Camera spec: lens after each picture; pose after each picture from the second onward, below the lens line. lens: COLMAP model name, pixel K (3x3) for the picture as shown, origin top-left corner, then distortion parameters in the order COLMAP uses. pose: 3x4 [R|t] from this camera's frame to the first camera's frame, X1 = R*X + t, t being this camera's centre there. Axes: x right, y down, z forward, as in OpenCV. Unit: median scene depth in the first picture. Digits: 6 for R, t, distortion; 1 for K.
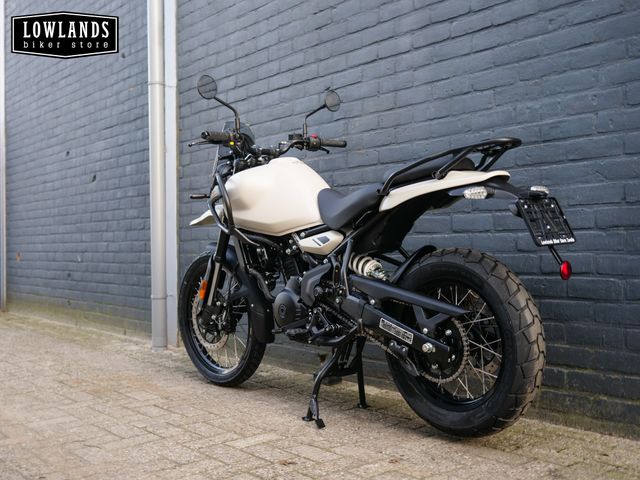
lens RADIAL K [[733.8, 0, 318.2], [0, 733.8, 237.7], [0, 0, 1]] dist [-0.002821, 0.000000]
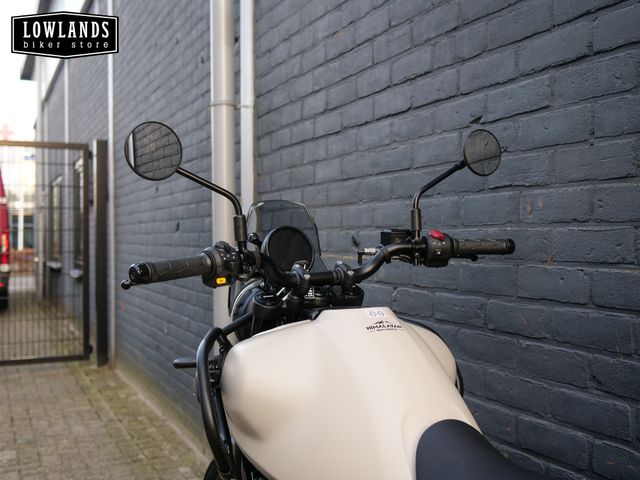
lens RADIAL K [[733.8, 0, 324.1], [0, 733.8, 239.0], [0, 0, 1]] dist [-0.002821, 0.000000]
pose [[0.969431, 0.007317, -0.245255, 0.037013], [-0.003269, 0.999852, 0.016910, -0.143570], [0.245343, -0.015591, 0.969311, 0.551933]]
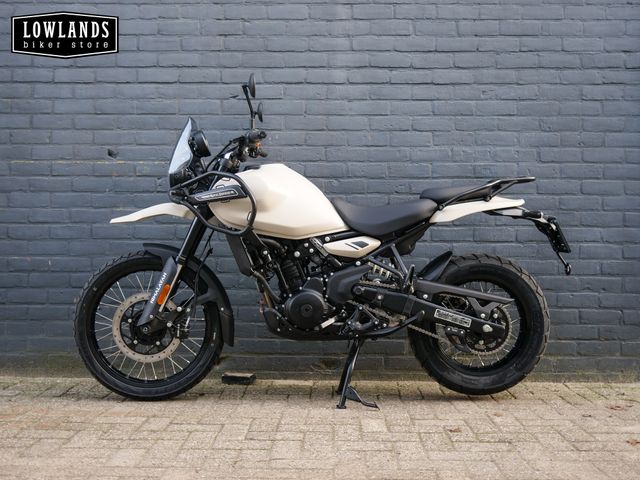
lens RADIAL K [[733.8, 0, 320.1], [0, 733.8, 239.5], [0, 0, 1]] dist [-0.002821, 0.000000]
pose [[0.644120, 0.032544, 0.764232, -0.738529], [-0.022517, 0.999468, -0.023583, 0.019430], [-0.764593, -0.002018, 0.644511, 0.265219]]
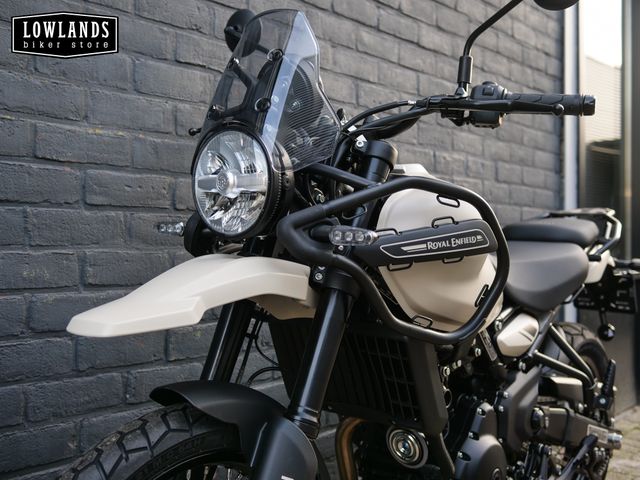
lens RADIAL K [[733.8, 0, 322.0], [0, 733.8, 242.2], [0, 0, 1]] dist [-0.002821, 0.000000]
pose [[-0.185839, 0.009343, 0.982536, -0.455776], [-0.014206, 0.999825, -0.012195, -0.049091], [-0.982477, -0.016224, -0.185674, 1.057550]]
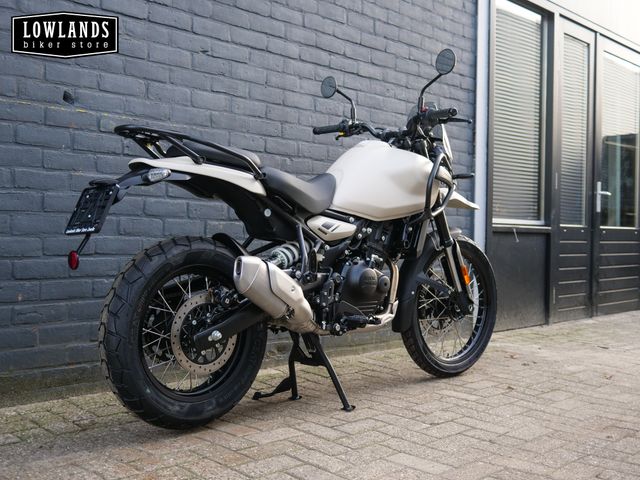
lens RADIAL K [[733.8, 0, 319.6], [0, 733.8, 242.0], [0, 0, 1]] dist [-0.002821, 0.000000]
pose [[-0.111088, 0.001333, 0.993810, -0.944414], [-0.028904, 0.999572, -0.004572, 0.027854], [-0.993390, -0.029233, -0.111002, 1.024650]]
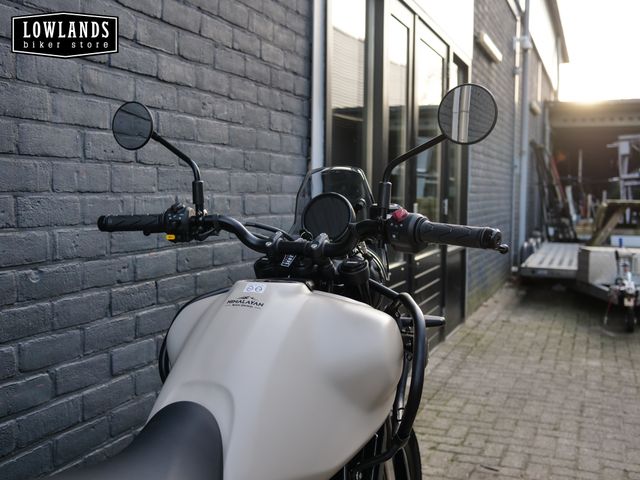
lens RADIAL K [[733.8, 0, 323.7], [0, 733.8, 236.6], [0, 0, 1]] dist [-0.002821, 0.000000]
pose [[-0.505410, -0.049569, 0.861454, -0.398252], [-0.018395, 0.998741, 0.046676, -0.143729], [-0.862683, 0.007745, -0.505685, 1.033737]]
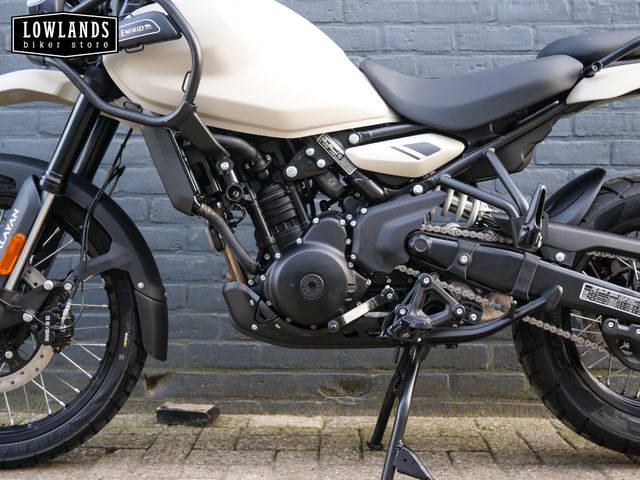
lens RADIAL K [[733.8, 0, 318.1], [0, 733.8, 238.1], [0, 0, 1]] dist [-0.002821, 0.000000]
pose [[0.647079, 0.022845, 0.762081, -0.374199], [-0.019703, 0.999718, -0.013238, 0.063934], [-0.762168, -0.006449, 0.647347, 0.585653]]
